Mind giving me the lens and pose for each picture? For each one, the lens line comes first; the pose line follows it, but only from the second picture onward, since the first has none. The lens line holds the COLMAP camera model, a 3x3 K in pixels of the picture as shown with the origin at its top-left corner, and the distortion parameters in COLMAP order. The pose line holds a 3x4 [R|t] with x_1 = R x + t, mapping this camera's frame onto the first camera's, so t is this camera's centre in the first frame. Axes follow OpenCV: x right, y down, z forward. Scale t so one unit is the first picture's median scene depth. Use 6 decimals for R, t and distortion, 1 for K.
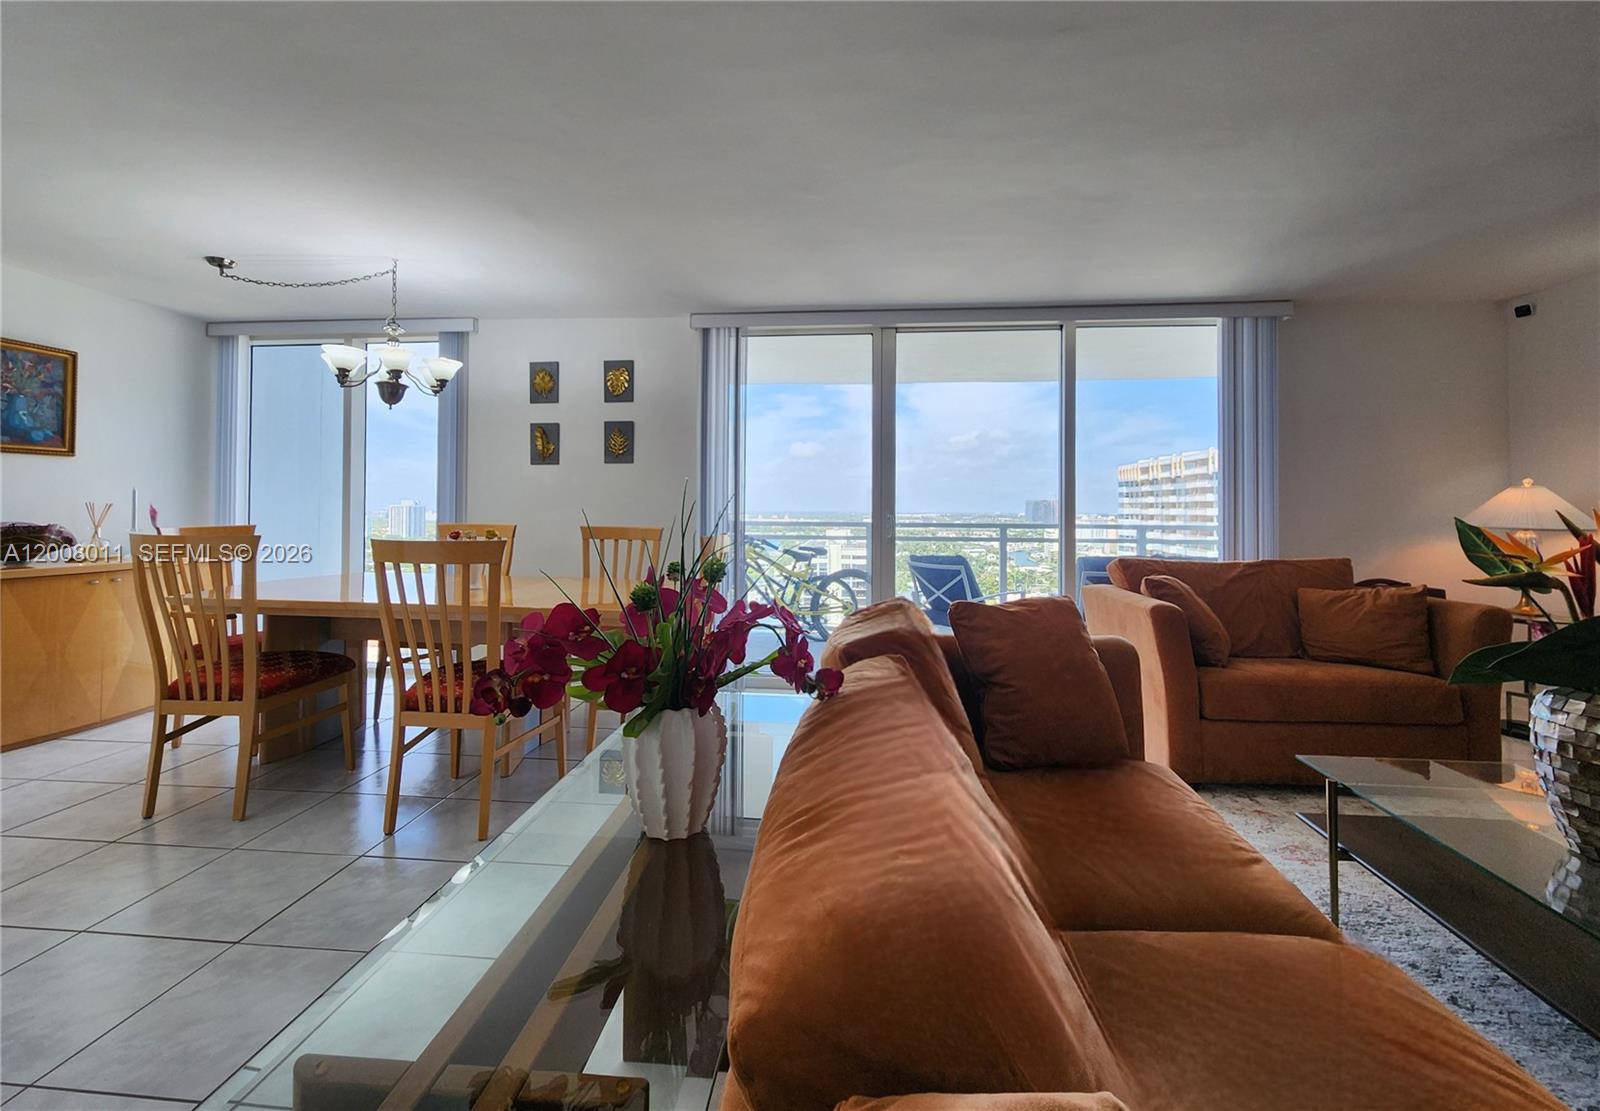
lens RADIAL K [[669.9, 0, 808.8], [0, 669.9, 505.4], [0, 0, 1]] dist [-0.004749, -0.000562]
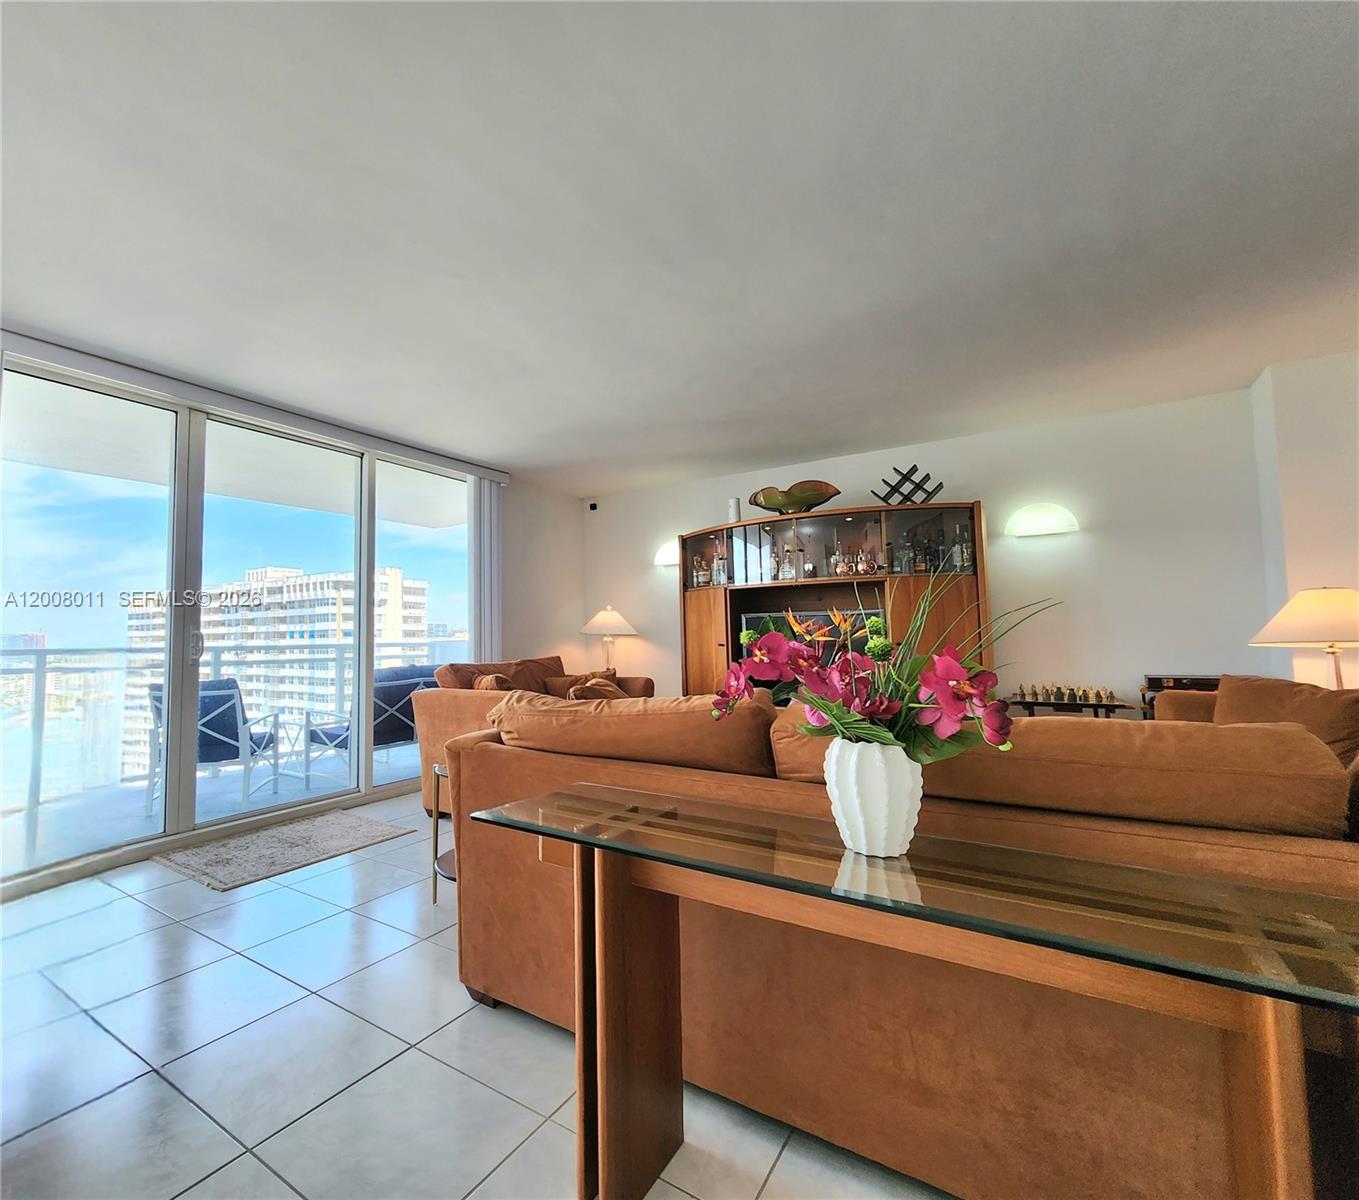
lens RADIAL K [[655.1, 0, 545.9], [0, 655.1, 593.4], [0, 0, 1]] dist [-0.007904, 0.000315]
pose [[0.534031, 0.043018, 0.844370, -0.508184], [0.004830, 0.998533, -0.053926, 0.021732], [-0.845451, 0.032876, 0.533040, 0.286529]]
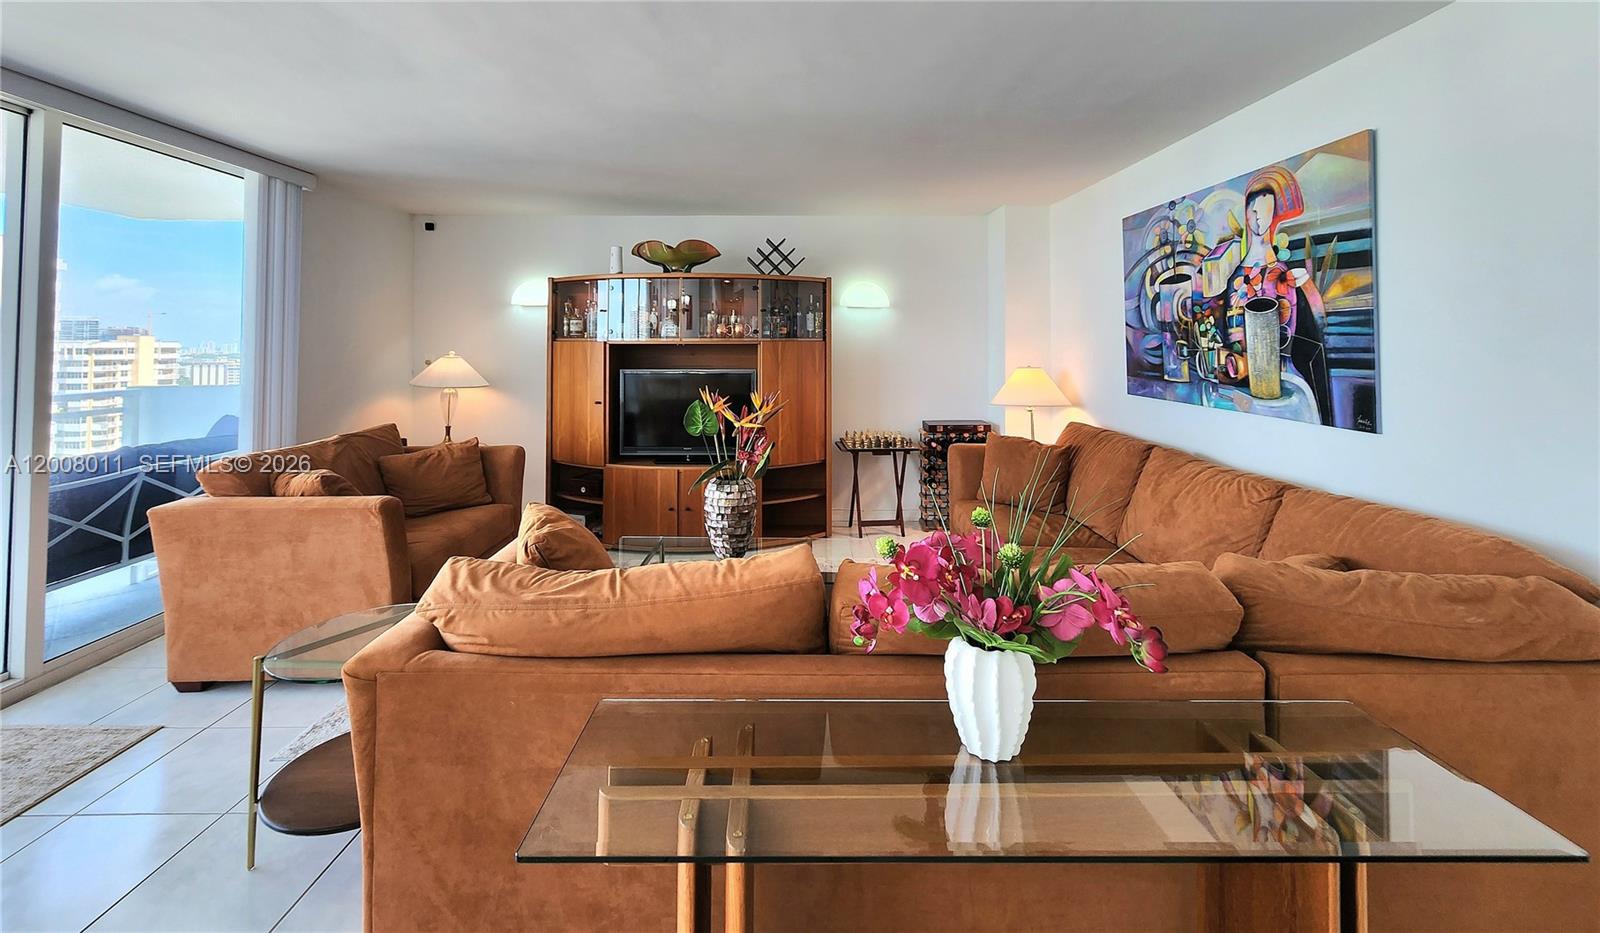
lens RADIAL K [[654.8, 0, 788.1], [0, 654.8, 329.0], [0, 0, 1]] dist [0.004860, 0.000274]
pose [[-0.092062, 0.015303, 0.995636, -0.457046], [-0.015730, 0.999735, -0.016820, -0.088501], [-0.995629, -0.017210, -0.091797, 0.492052]]
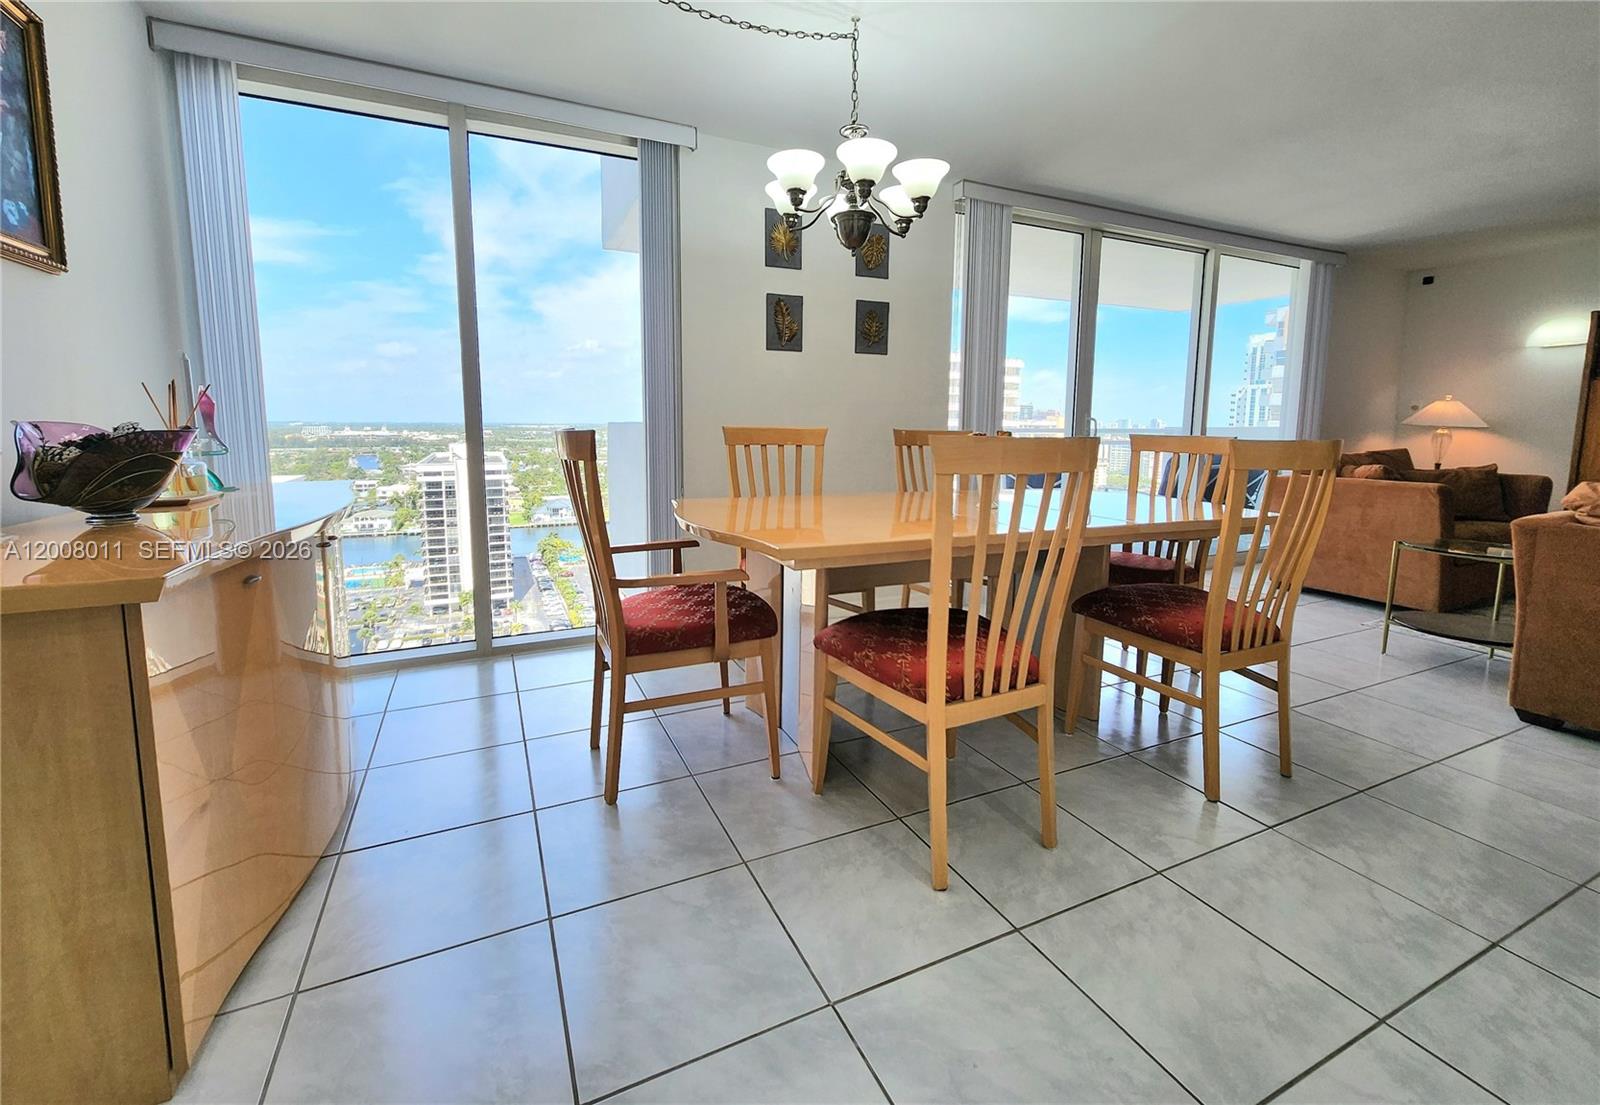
lens RADIAL K [[669.9, 0, 783.9], [0, 669.9, 498.9], [0, 0, 1]] dist [-0.004749, -0.000562]
pose [[0.869858, -0.056035, 0.490109, -1.215336], [-0.009590, 0.991419, 0.130372, 0.014169], [-0.493209, -0.118106, 0.861856, 0.480724]]
